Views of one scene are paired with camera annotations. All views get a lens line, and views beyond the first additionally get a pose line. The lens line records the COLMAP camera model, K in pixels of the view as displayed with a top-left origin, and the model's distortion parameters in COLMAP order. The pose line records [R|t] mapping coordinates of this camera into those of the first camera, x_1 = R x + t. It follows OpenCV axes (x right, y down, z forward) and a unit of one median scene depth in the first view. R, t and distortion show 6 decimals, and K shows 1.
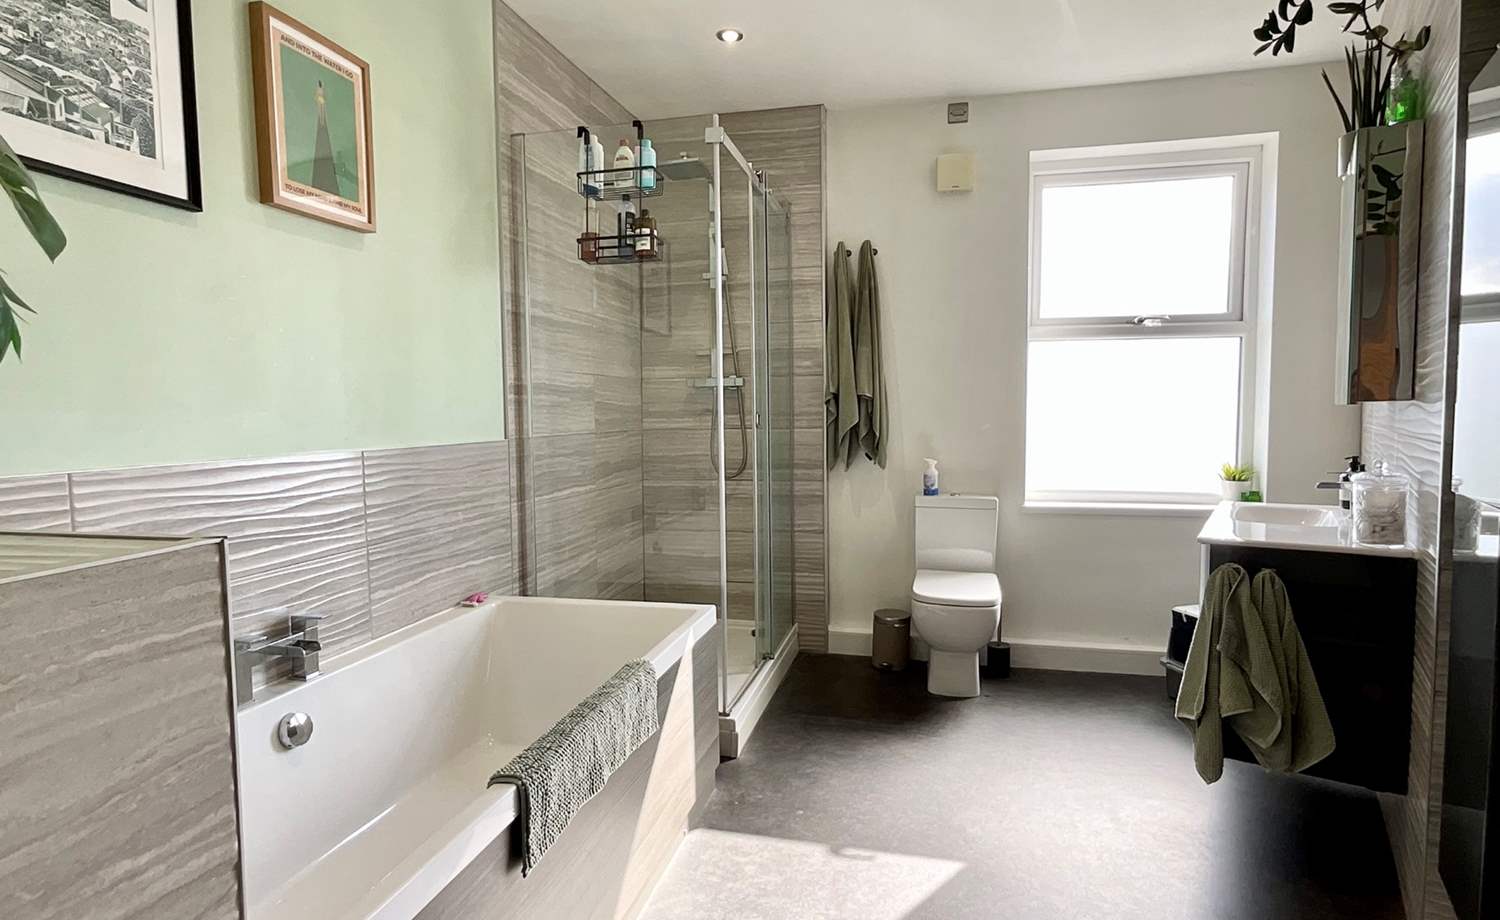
lens RADIAL K [[779.0, 0, 751.5], [0, 779.0, 460.4], [0, 0, 1]] dist [0.001000, 0.000840]
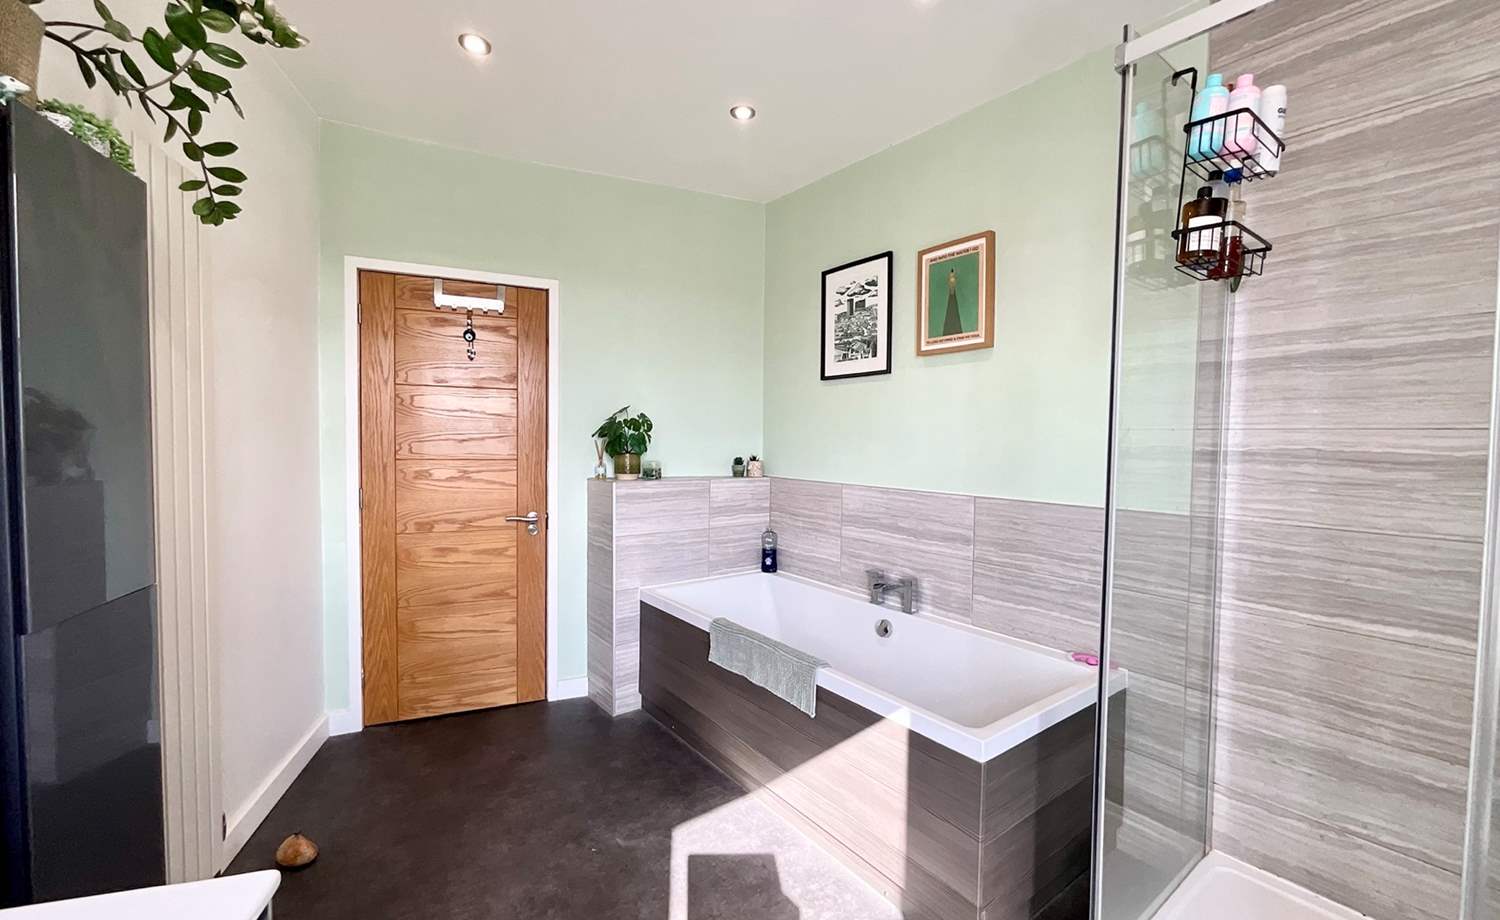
lens RADIAL K [[612.9, 0, 748.4], [0, 612.9, 462.4], [0, 0, 1]] dist [0.000271, 0.000785]
pose [[-0.637347, 0.037559, -0.769661, 0.713395], [-0.051106, 0.994552, 0.090854, -0.171315], [0.768880, 0.097240, -0.631956, 1.486608]]
